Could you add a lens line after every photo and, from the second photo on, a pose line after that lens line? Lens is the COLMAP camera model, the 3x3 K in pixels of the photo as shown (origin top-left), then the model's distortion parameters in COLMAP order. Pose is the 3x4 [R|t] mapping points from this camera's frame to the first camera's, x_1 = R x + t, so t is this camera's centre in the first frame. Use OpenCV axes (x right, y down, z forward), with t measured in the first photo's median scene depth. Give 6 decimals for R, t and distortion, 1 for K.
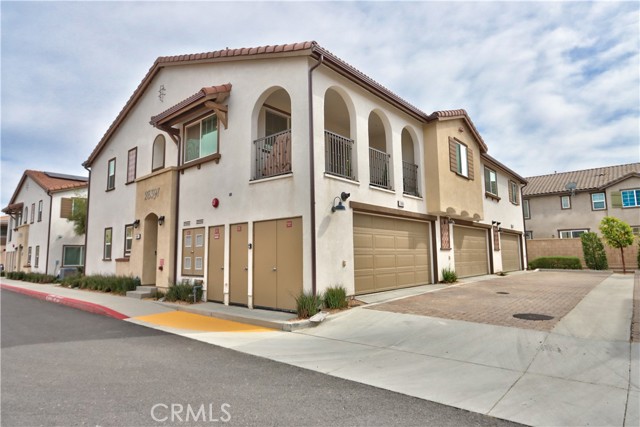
lens RADIAL K [[361.9, 0, 320.0], [0, 361.9, 213.5], [0, 0, 1]] dist [-0.004844, -0.001079]
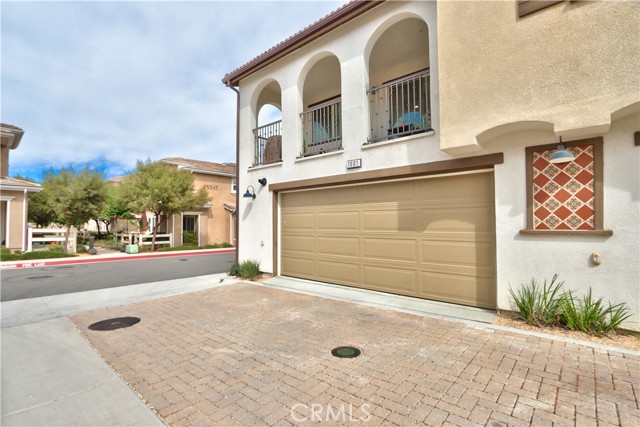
lens RADIAL K [[298.7, 0, 320.0], [0, 298.7, 213.5], [0, 0, 1]] dist [-0.010065, -0.000070]
pose [[-0.000534, -0.023425, -0.999725, 0.718931], [0.116746, 0.992888, -0.023327, 0.065521], [0.993162, -0.116727, 0.002204, 0.861631]]
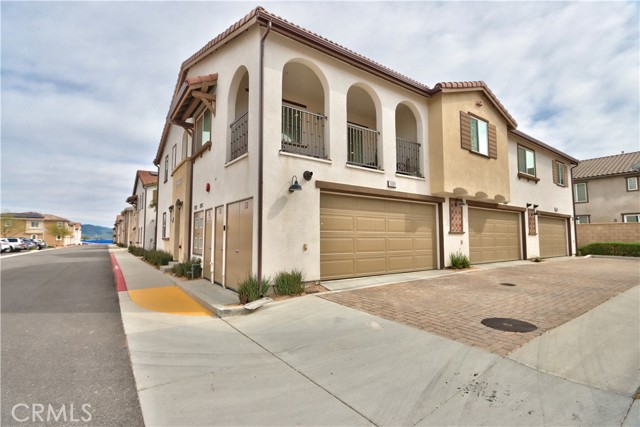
lens RADIAL K [[298.7, 0, 320.0], [0, 298.7, 213.5], [0, 0, 1]] dist [-0.010065, -0.000070]
pose [[0.971461, -0.004905, -0.237149, 0.210162], [0.013771, 0.999266, 0.035745, 0.017925], [0.236799, -0.037990, 0.970816, 0.188960]]
